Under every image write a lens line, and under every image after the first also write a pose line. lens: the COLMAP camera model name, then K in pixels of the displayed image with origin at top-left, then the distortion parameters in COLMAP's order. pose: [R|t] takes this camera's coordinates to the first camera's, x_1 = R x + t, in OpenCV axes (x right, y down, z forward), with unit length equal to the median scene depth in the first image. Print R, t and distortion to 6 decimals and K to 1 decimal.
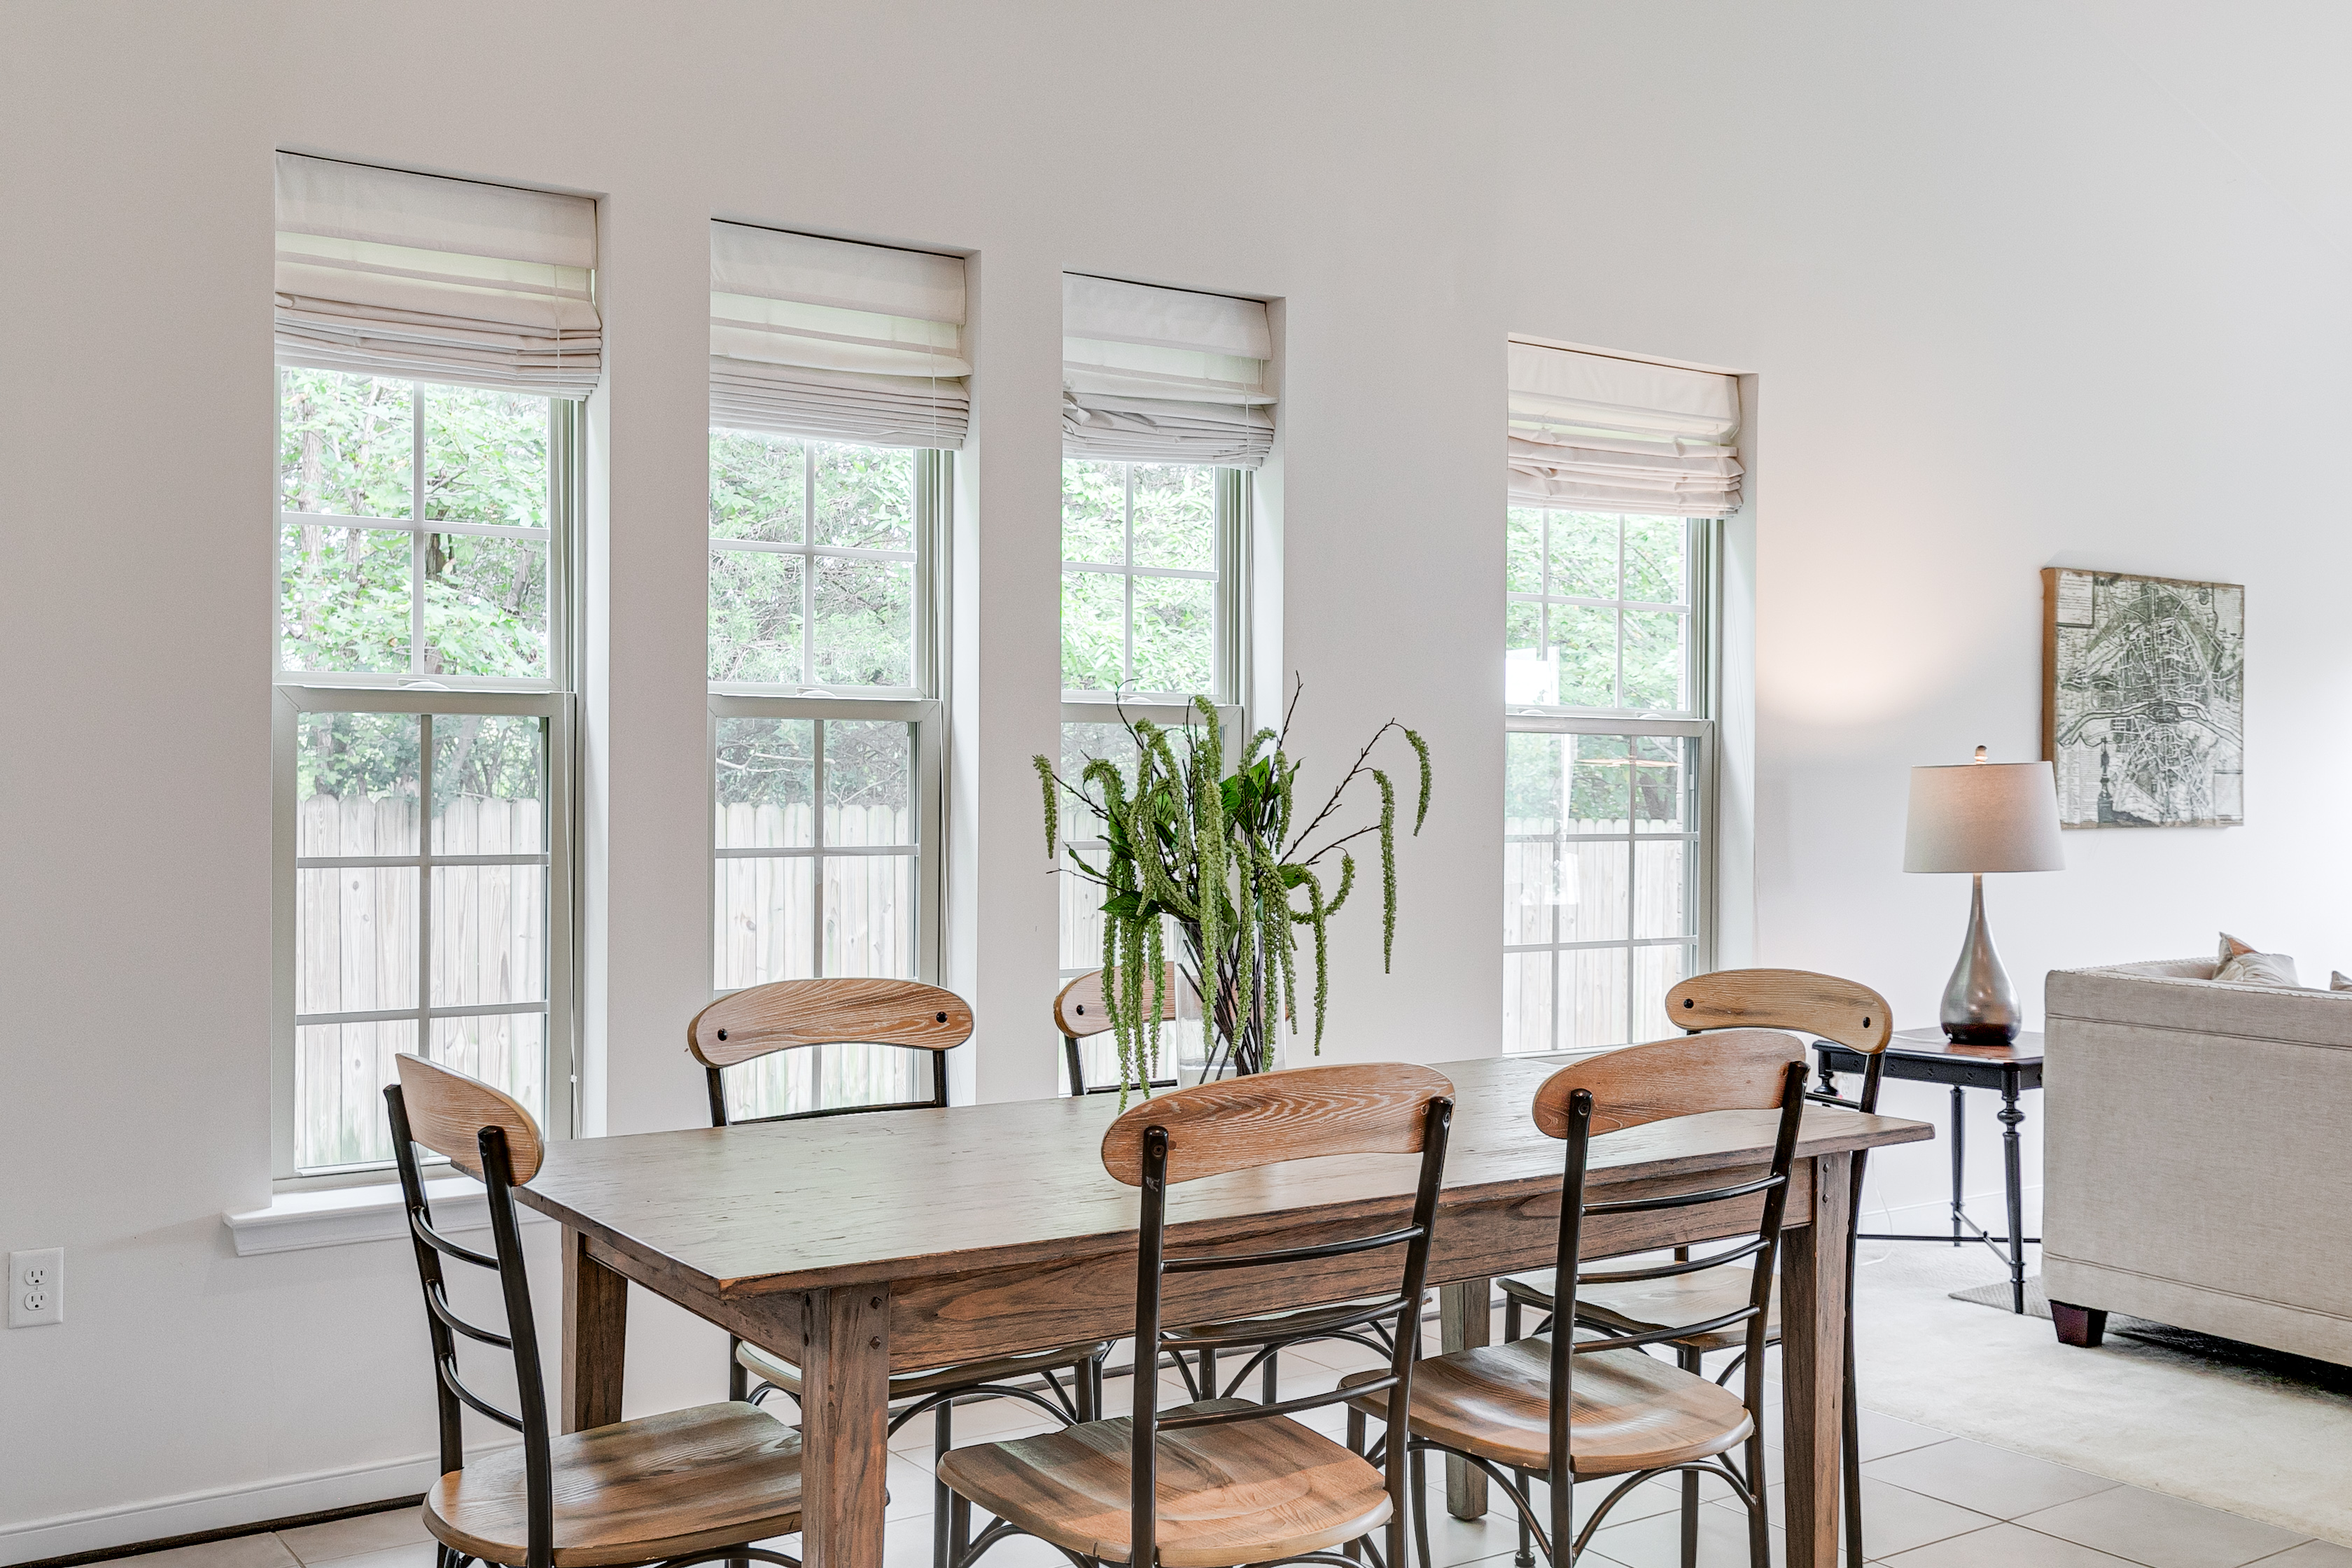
lens RADIAL K [[2299.5, 0, 1232.0], [0, 2299.5, 787.2], [0, 0, 1]] dist [0.005573, 0.000000]
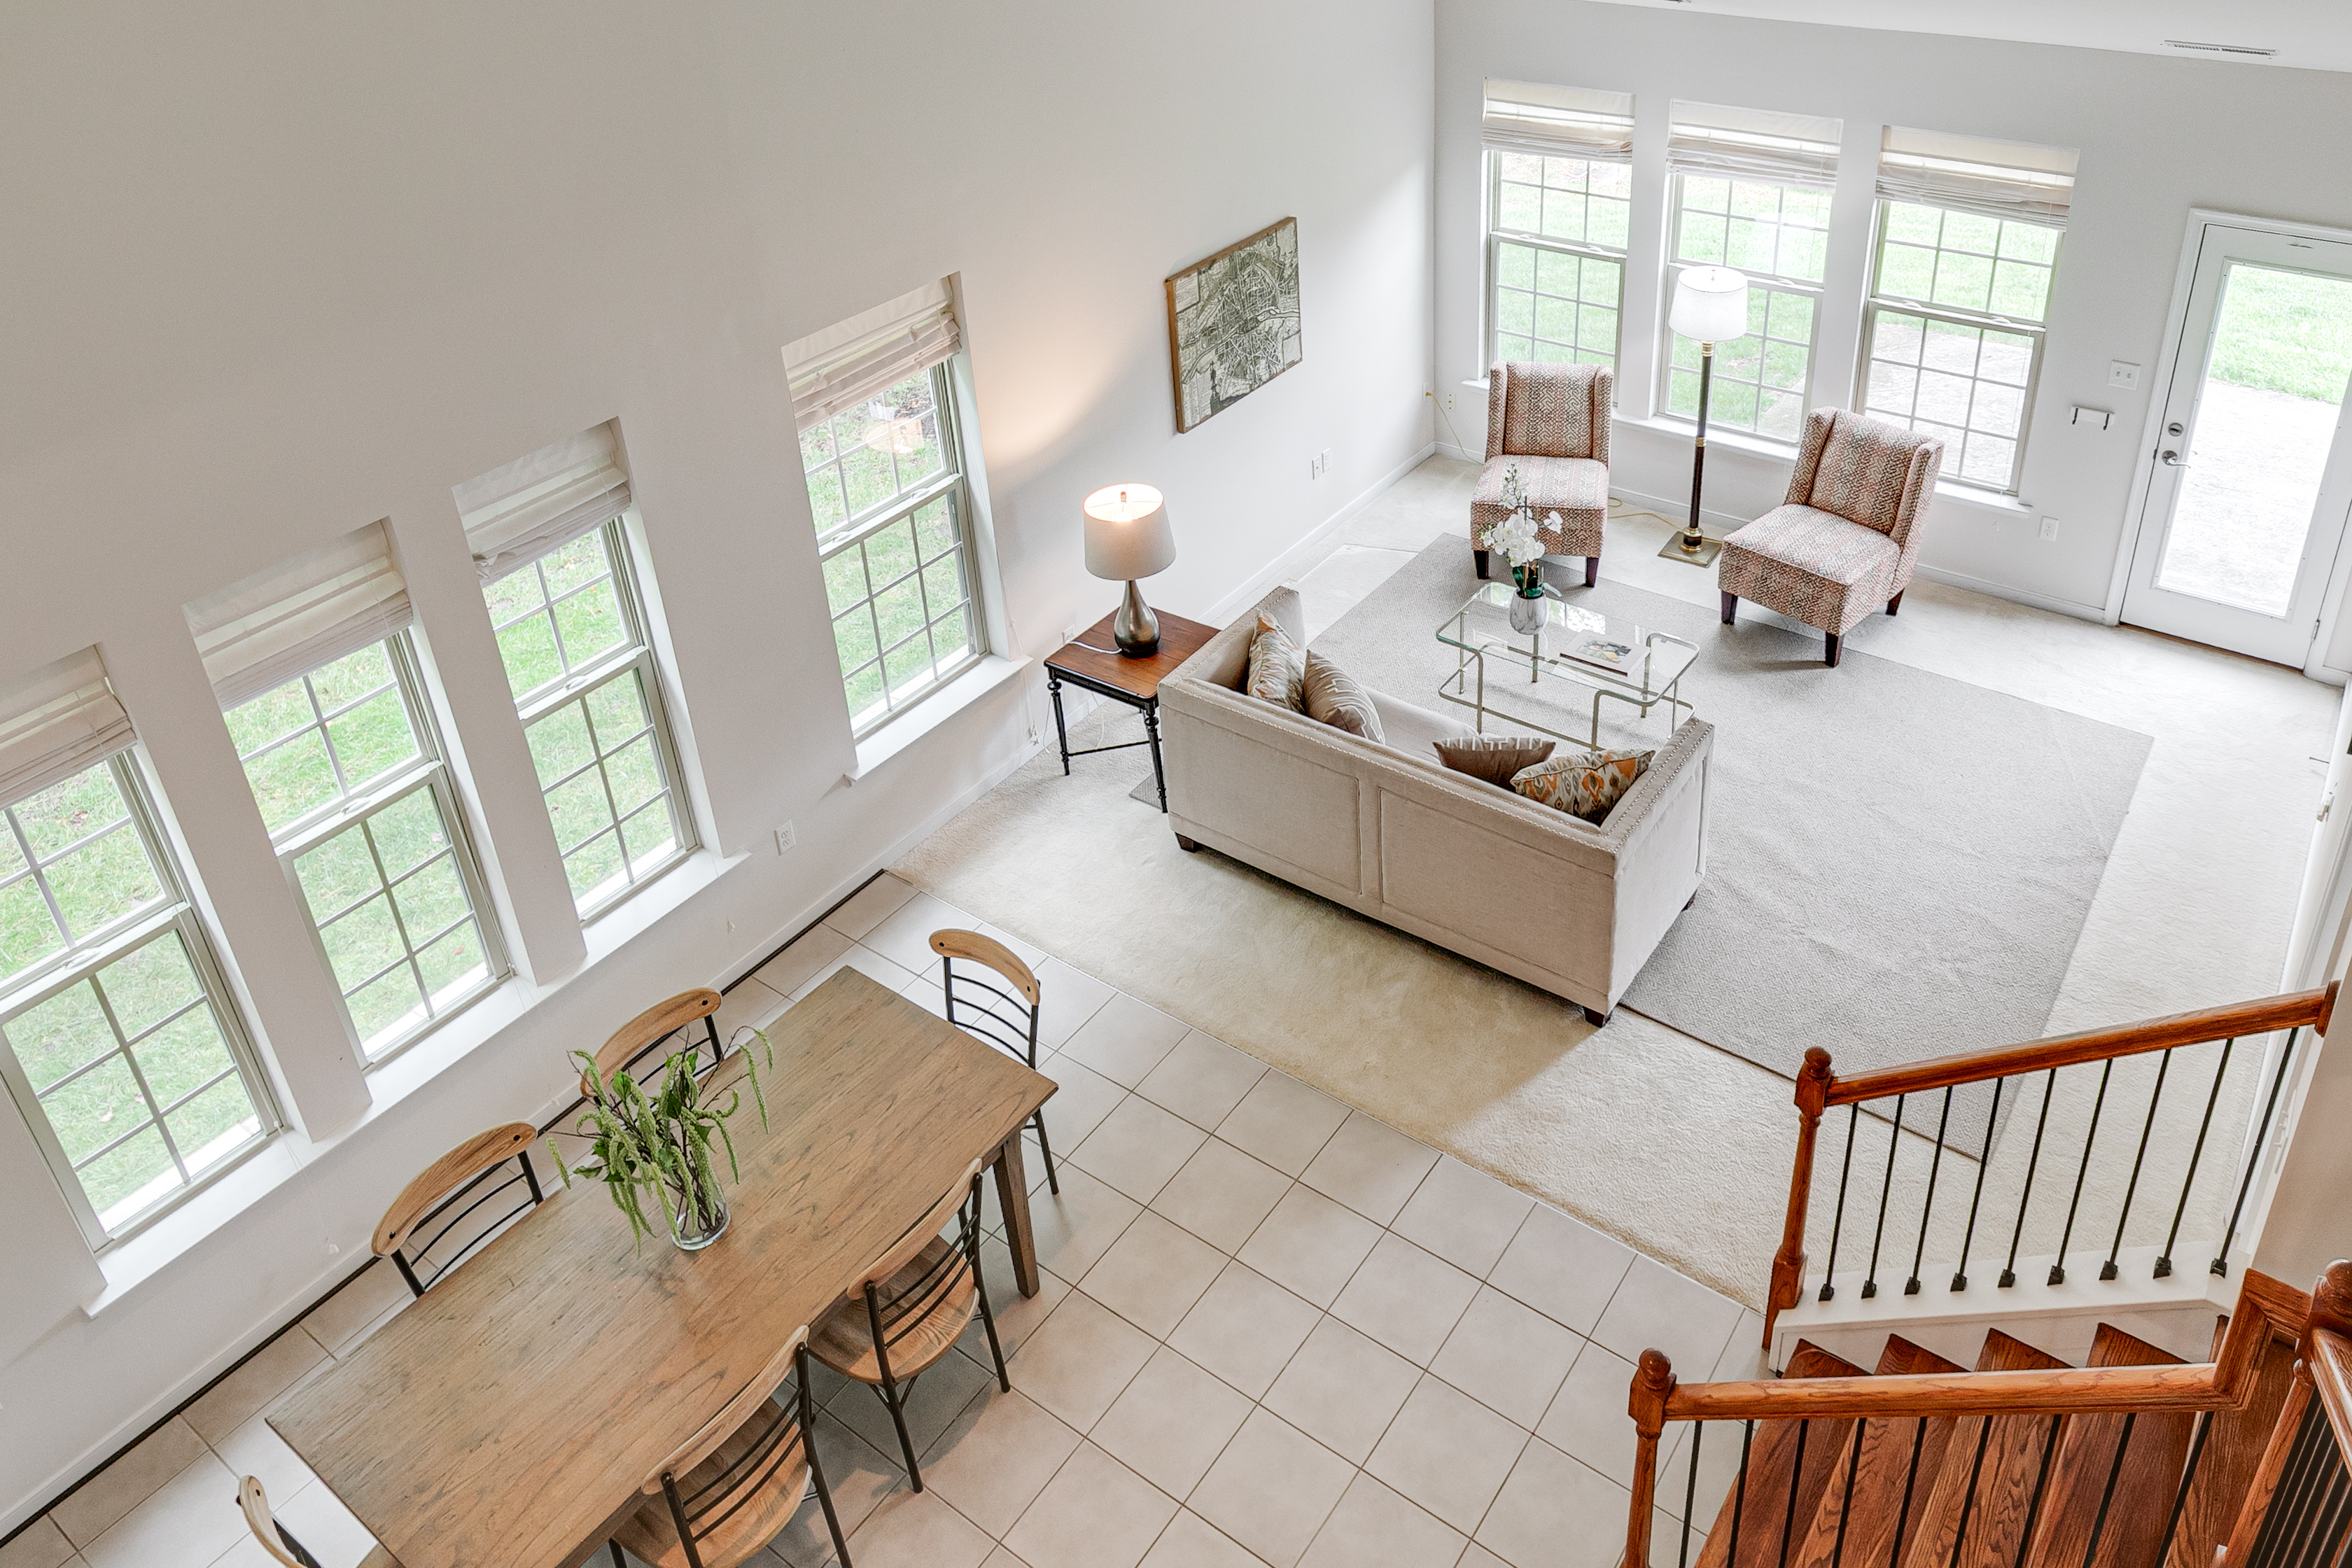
lens RADIAL K [[1675.9, 0, 1306.1], [0, 1675.9, 495.0], [0, 0, 1]] dist [-0.004362, 0.003432]
pose [[0.939454, -0.188106, 0.286432, 0.089550], [0.041080, 0.891661, 0.450836, -0.473290], [-0.340205, -0.411773, 0.845402, -0.052299]]
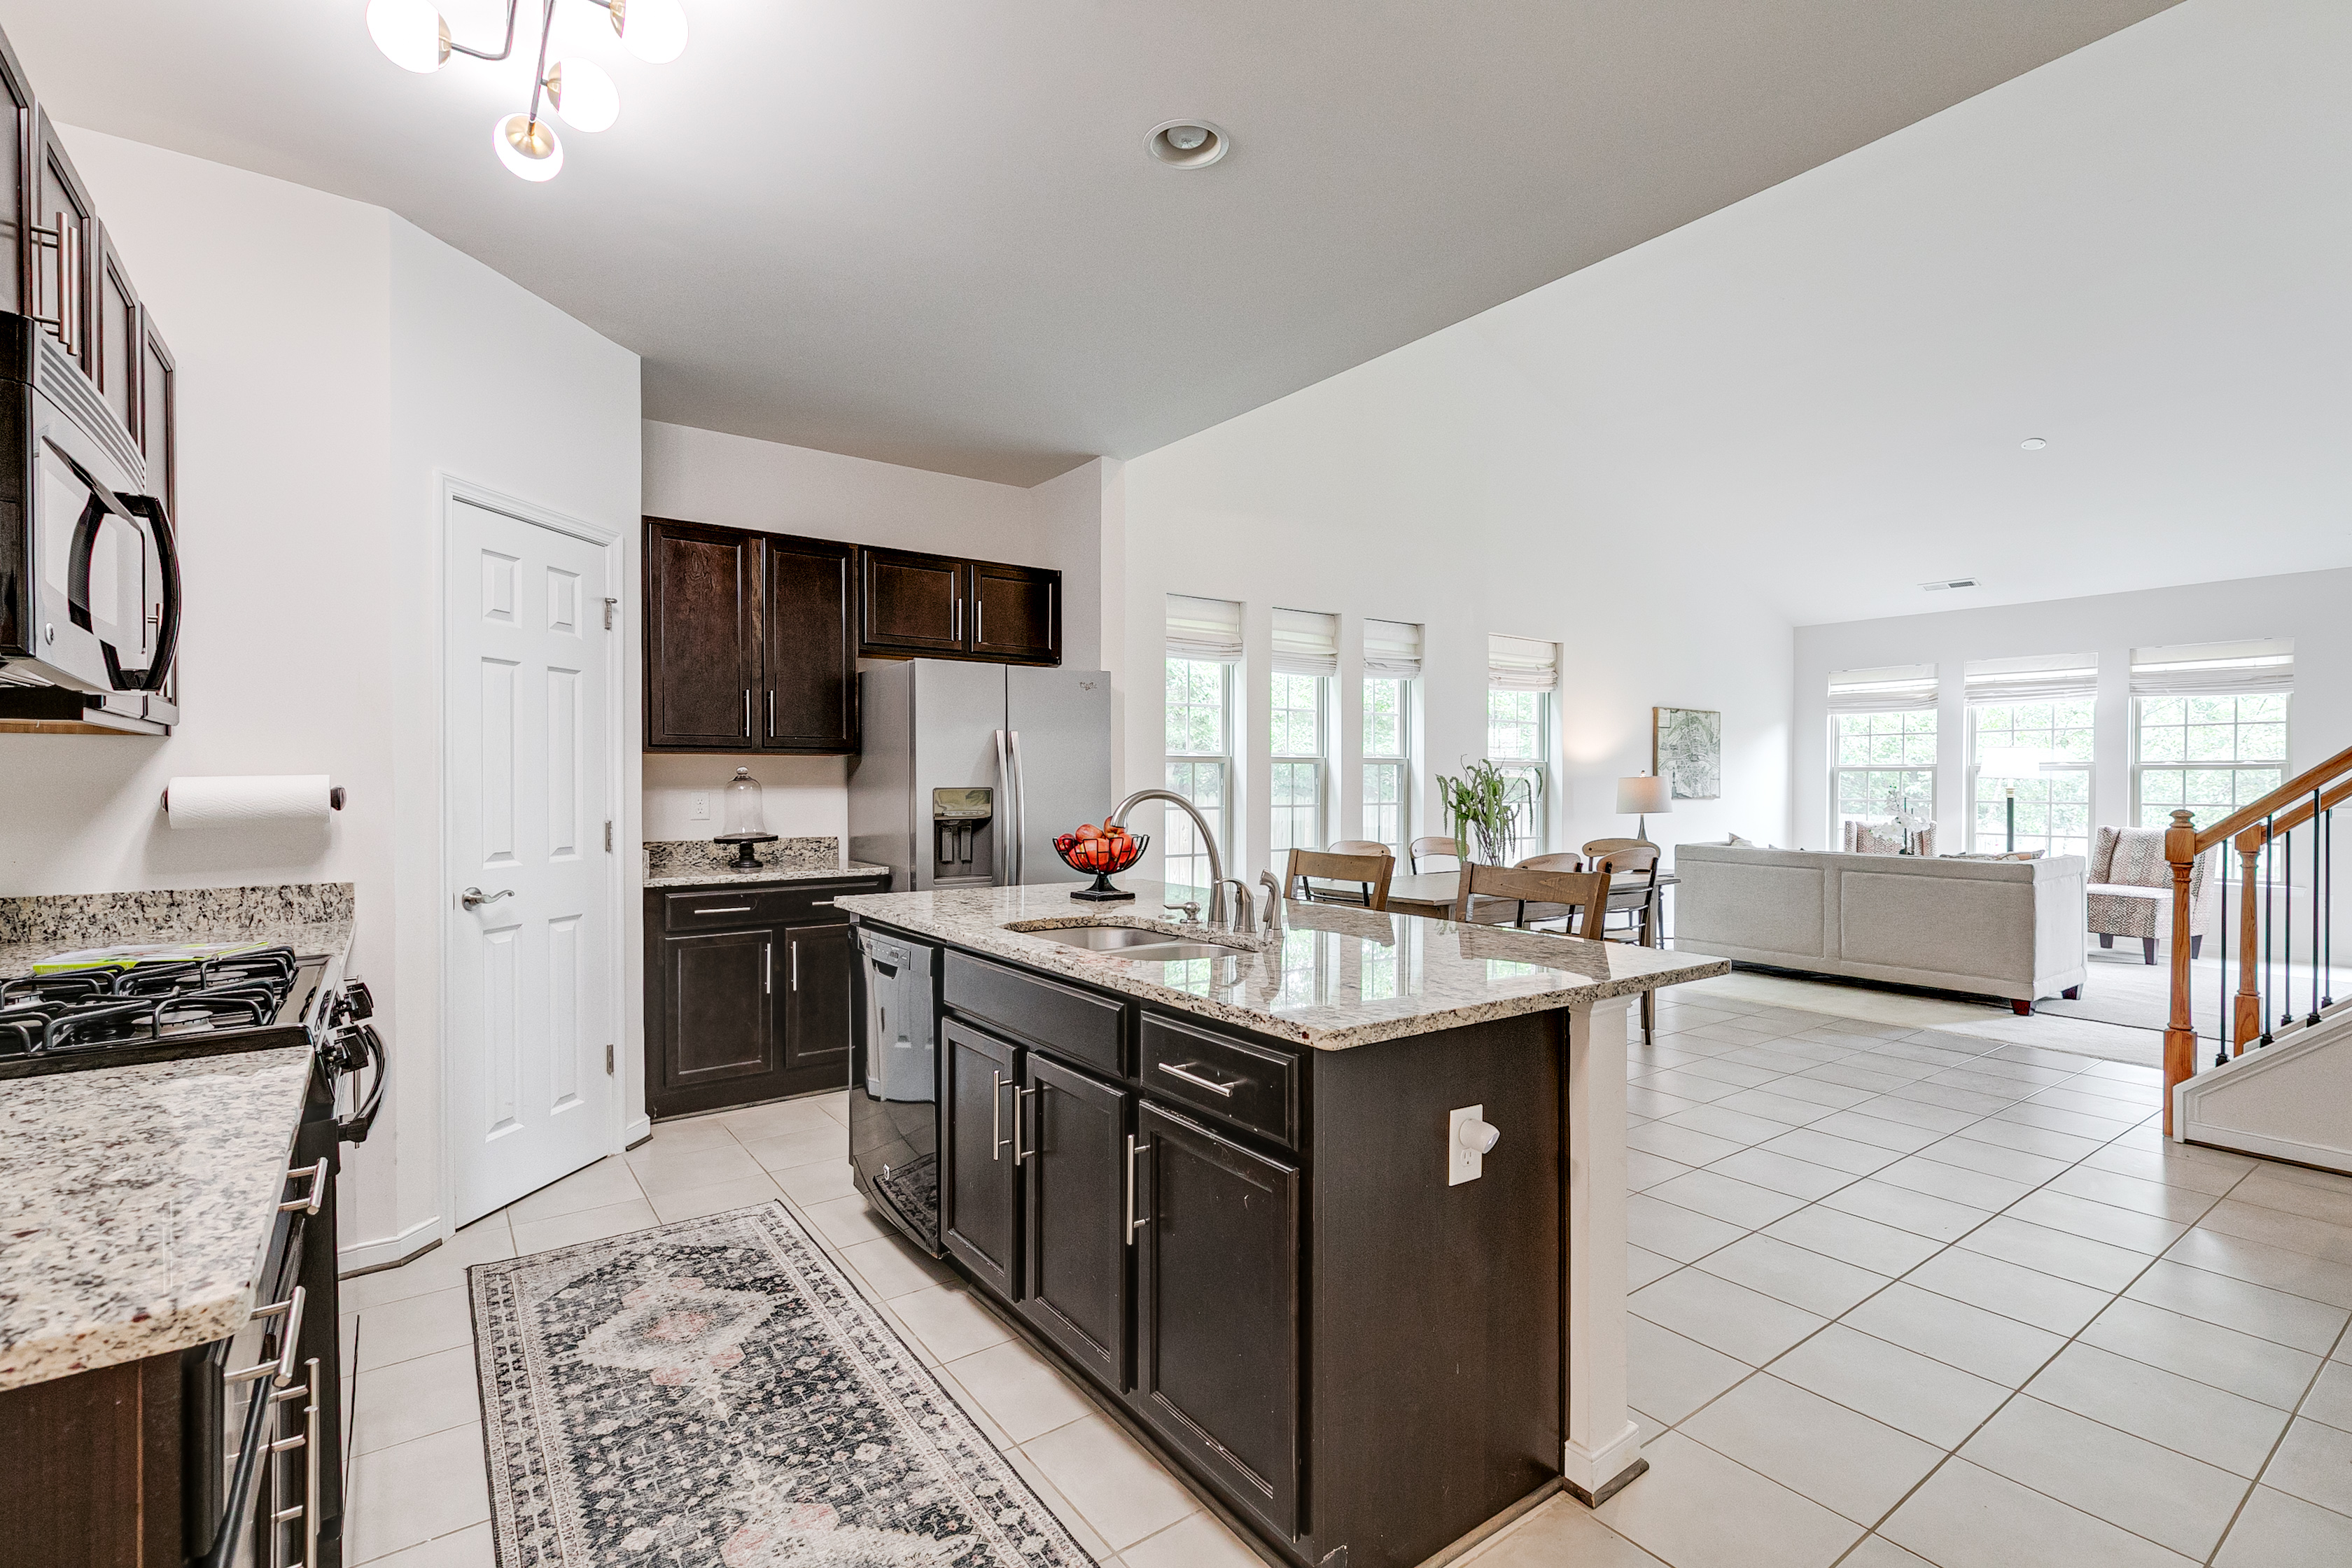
lens RADIAL K [[1068.8, 0, 1198.4], [0, 1068.8, 788.6], [0, 0, 1]] dist [0.012657, -0.004901]
pose [[0.999943, -0.004650, 0.009606, -0.217134], [0.004677, 0.999985, -0.002710, 0.005253], [-0.009594, 0.002755, 0.999950, -0.305231]]
